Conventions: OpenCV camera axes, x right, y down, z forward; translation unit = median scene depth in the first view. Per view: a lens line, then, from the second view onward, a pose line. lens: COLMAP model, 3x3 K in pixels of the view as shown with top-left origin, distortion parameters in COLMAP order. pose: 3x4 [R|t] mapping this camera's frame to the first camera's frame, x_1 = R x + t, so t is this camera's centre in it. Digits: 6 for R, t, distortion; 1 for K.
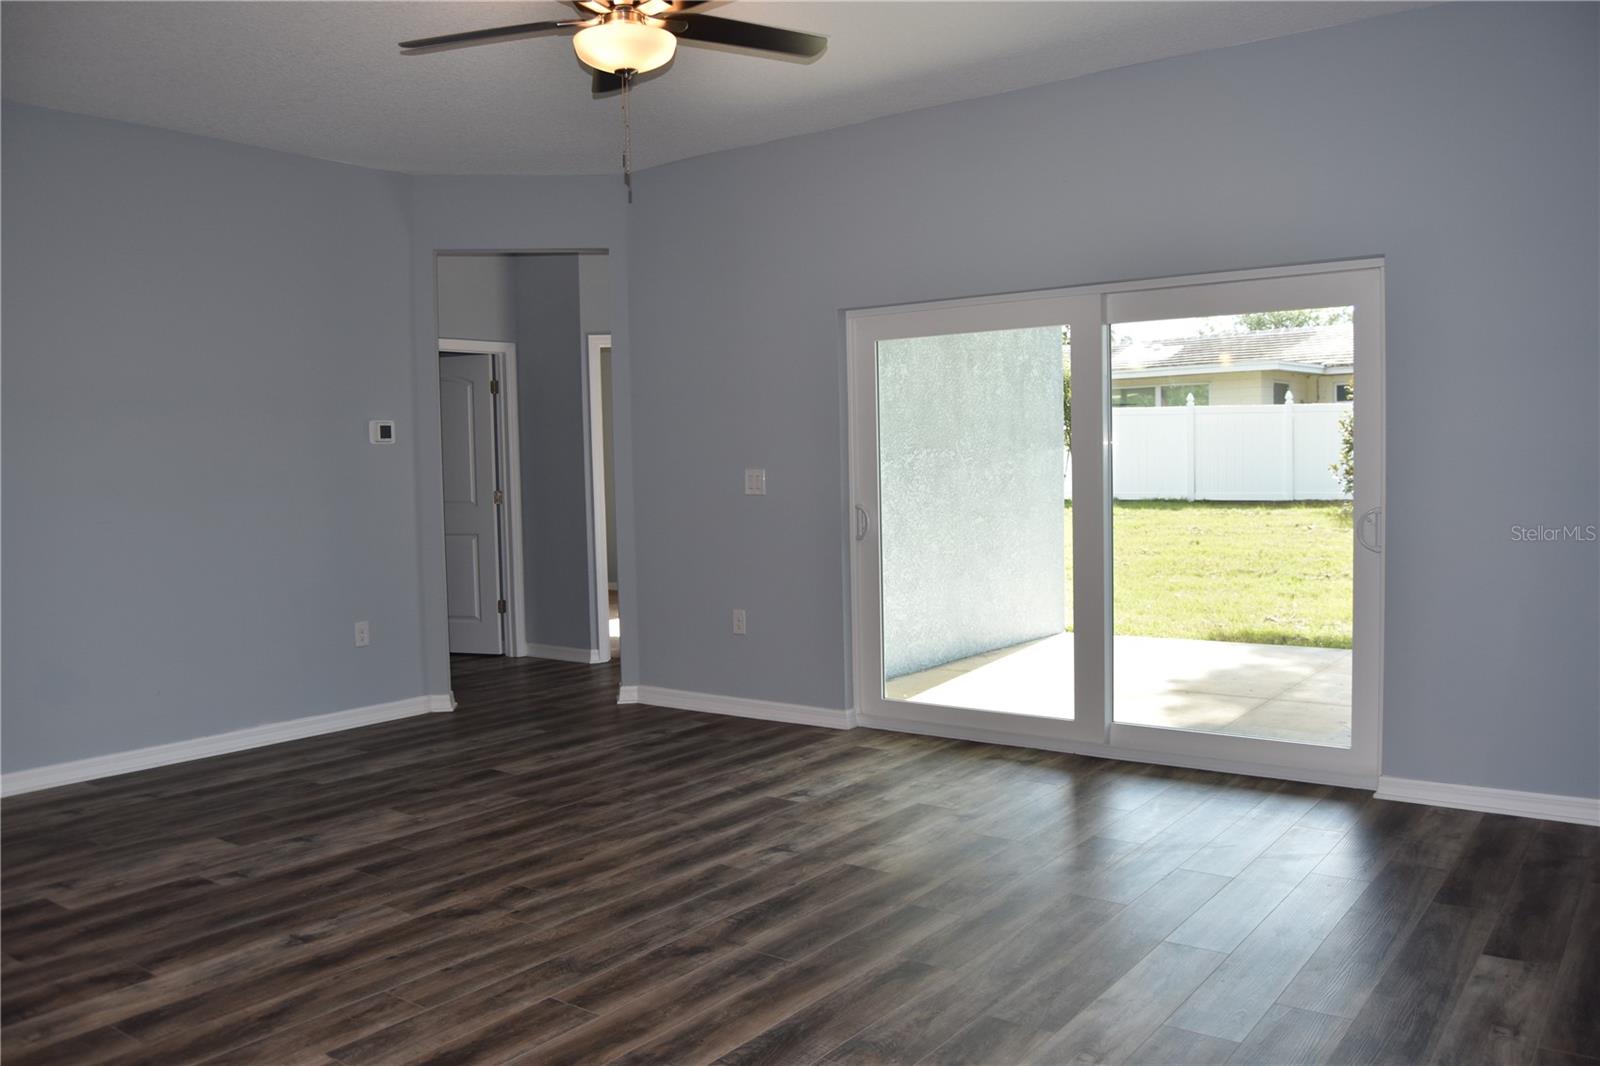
lens RADIAL K [[1246.8, 0, 800.0], [0, 1246.8, 533.0], [0, 0, 1]] dist [-0.094572, 0.038894]
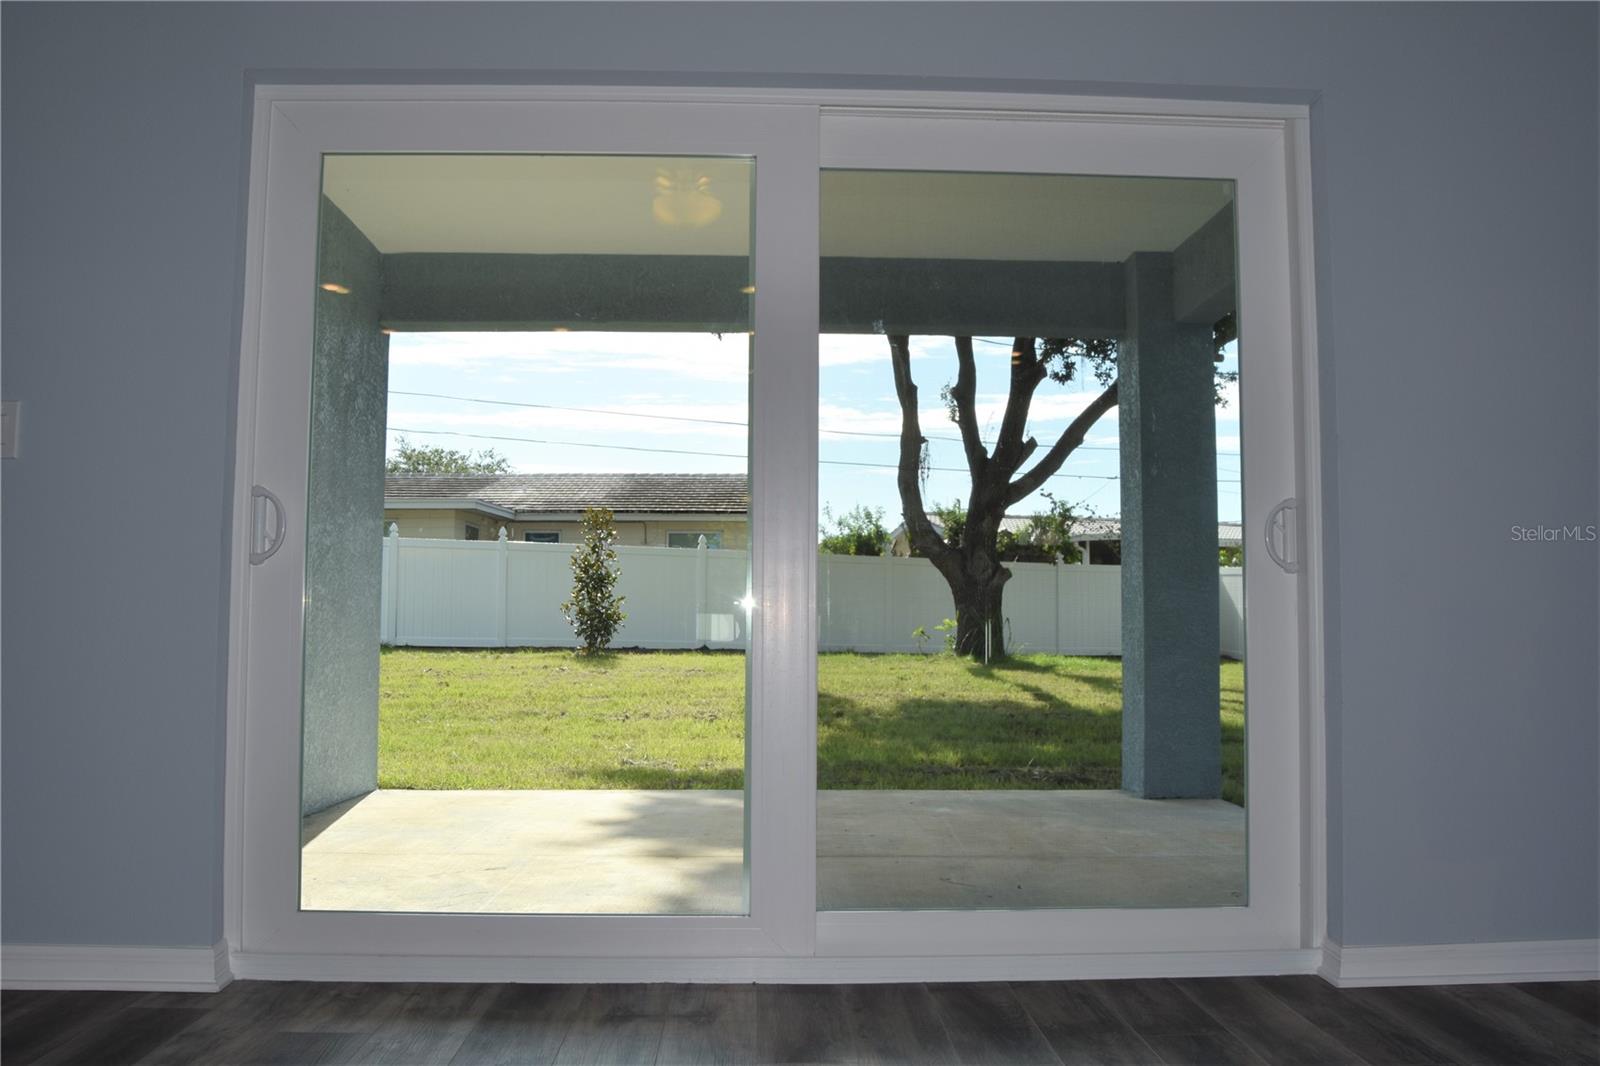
lens RADIAL K [[1288.6, 0, 800.0], [0, 1288.6, 533.0], [0, 0, 1]] dist [-0.071686, 0.003435]
pose [[0.778426, 0.069426, 0.623886, -0.139966], [0.014903, 0.991541, -0.128933, 0.090383], [-0.627560, 0.109663, 0.770807, 0.797474]]
